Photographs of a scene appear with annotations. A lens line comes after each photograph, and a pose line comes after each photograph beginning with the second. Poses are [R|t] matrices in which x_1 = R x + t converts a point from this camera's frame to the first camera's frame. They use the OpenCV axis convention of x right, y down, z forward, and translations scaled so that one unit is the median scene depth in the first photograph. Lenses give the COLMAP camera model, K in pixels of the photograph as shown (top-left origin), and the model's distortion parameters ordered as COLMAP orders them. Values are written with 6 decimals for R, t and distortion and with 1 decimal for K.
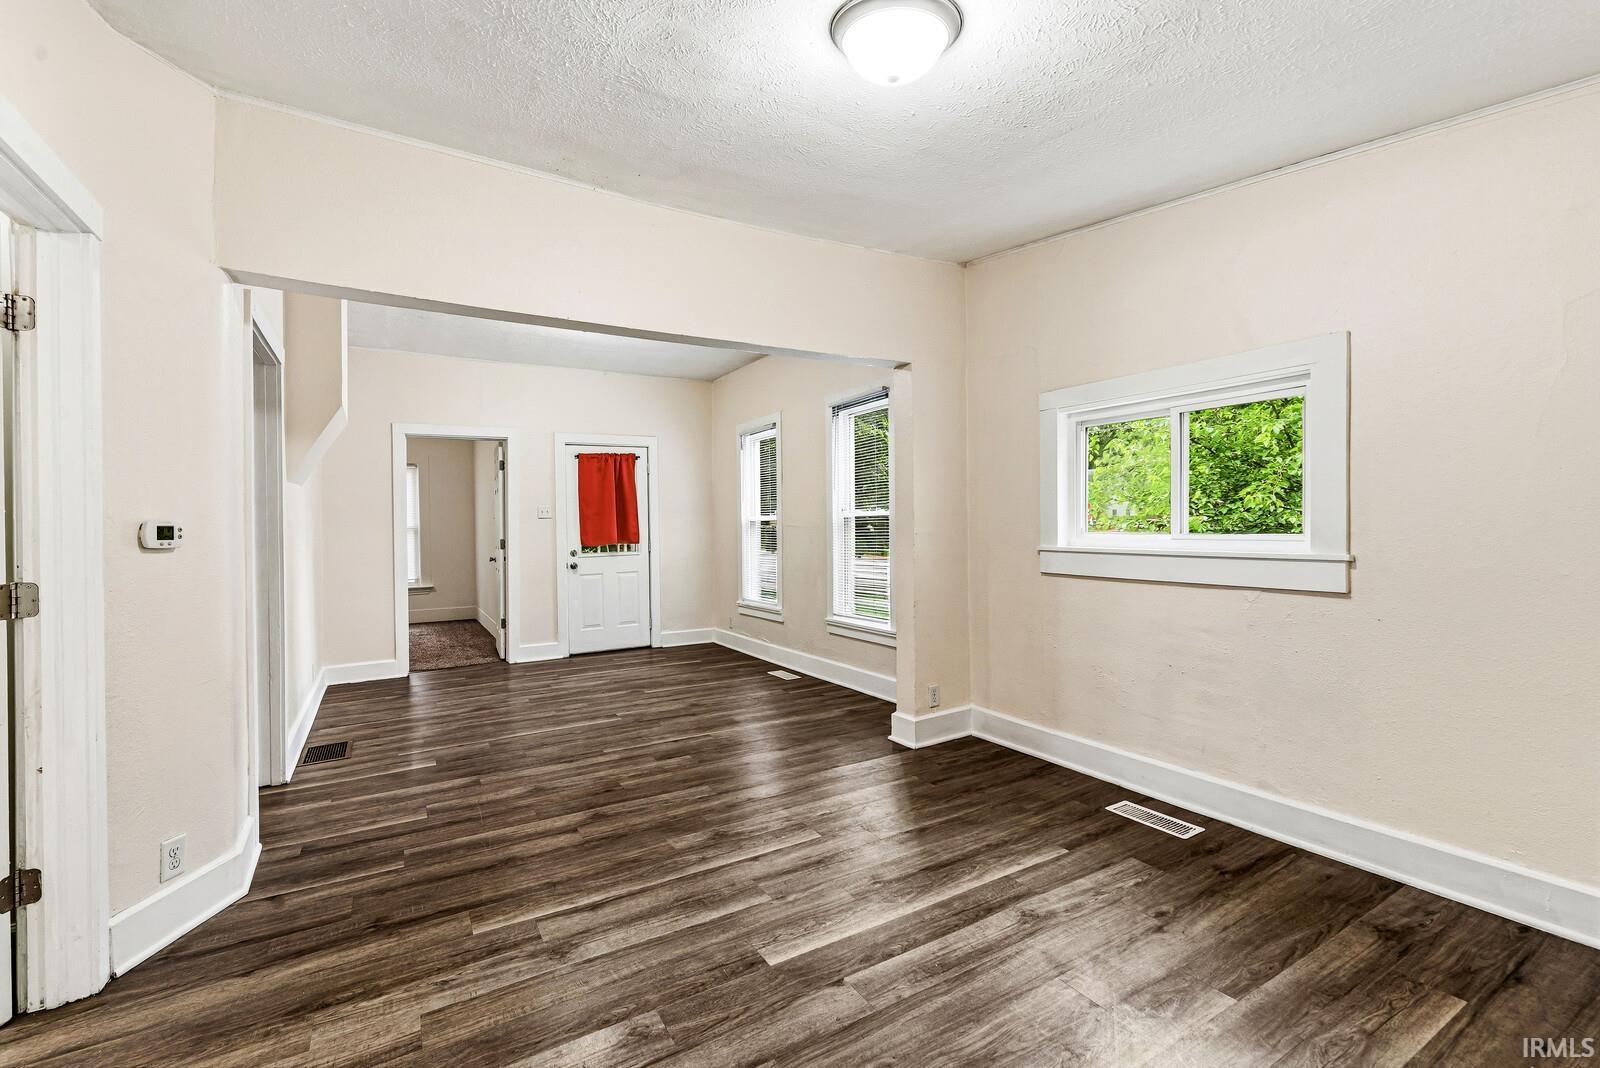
lens RADIAL K [[685.4, 0, 797.0], [0, 685.4, 523.9], [0, 0, 1]] dist [-0.000637, -0.000379]
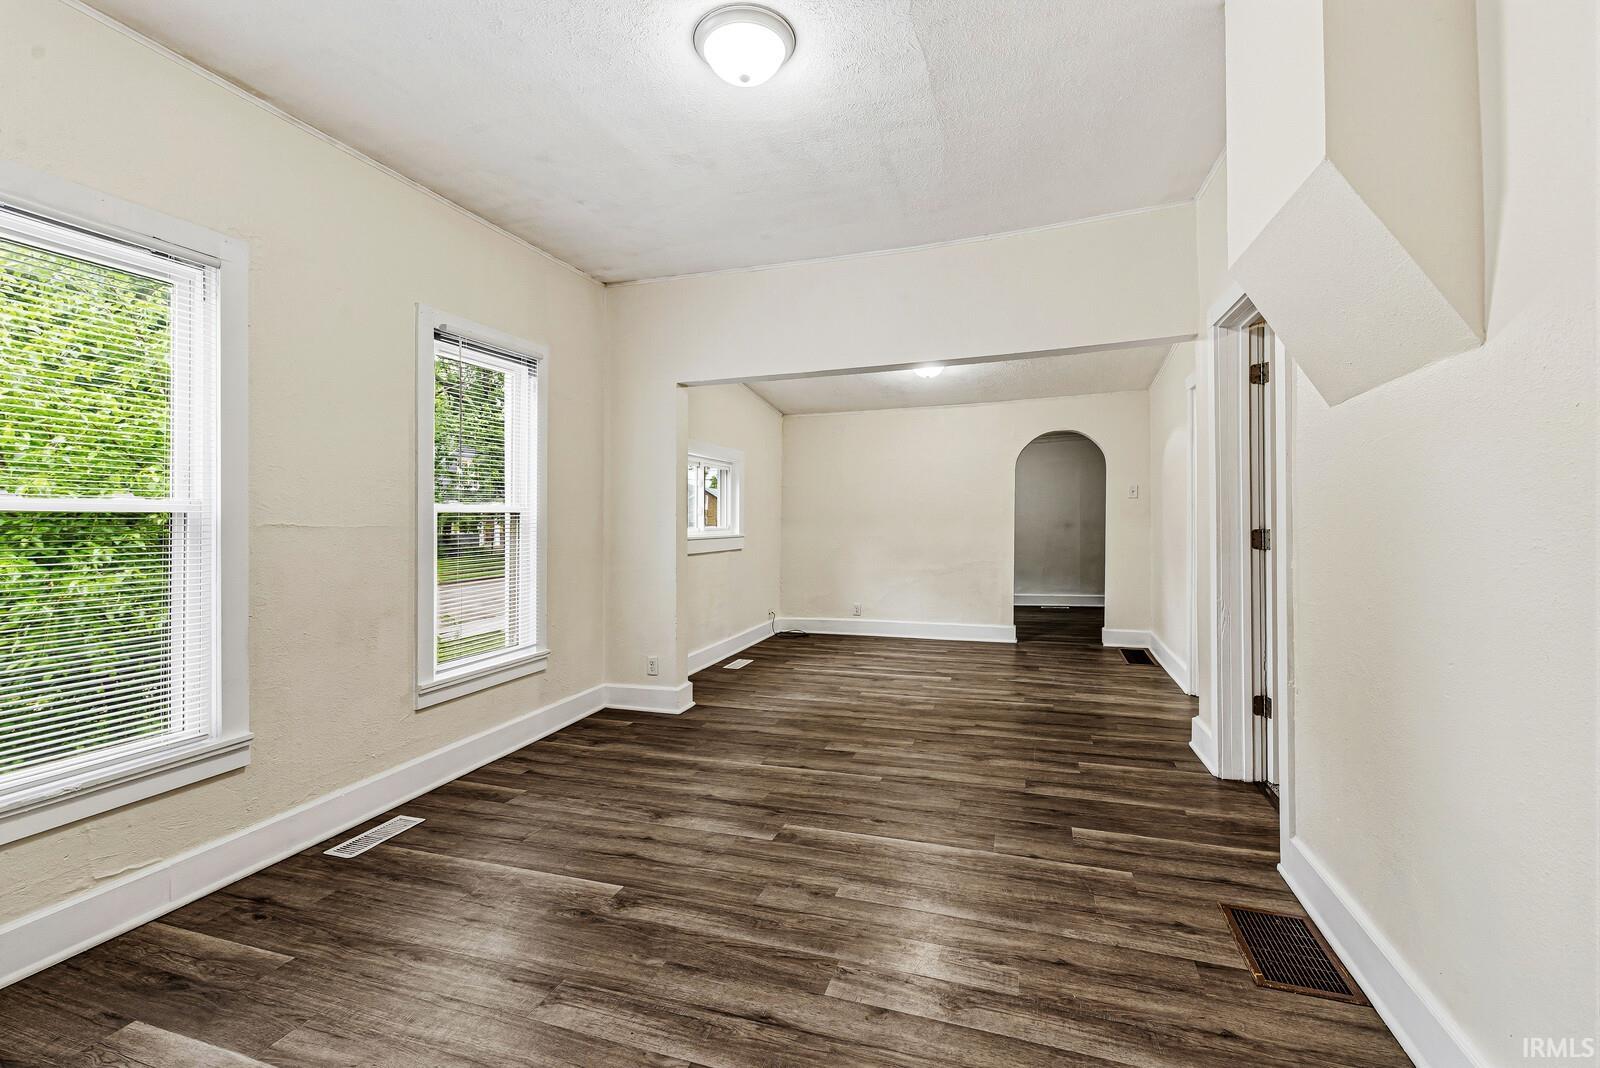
lens RADIAL K [[685.4, 0, 797.0], [0, 685.4, 523.9], [0, 0, 1]] dist [-0.000637, -0.000379]
pose [[-0.650447, 0.024302, 0.759163, -0.850157], [0.026487, 0.999606, -0.009305, 0.024541], [-0.759090, 0.014056, -0.650834, 1.601683]]
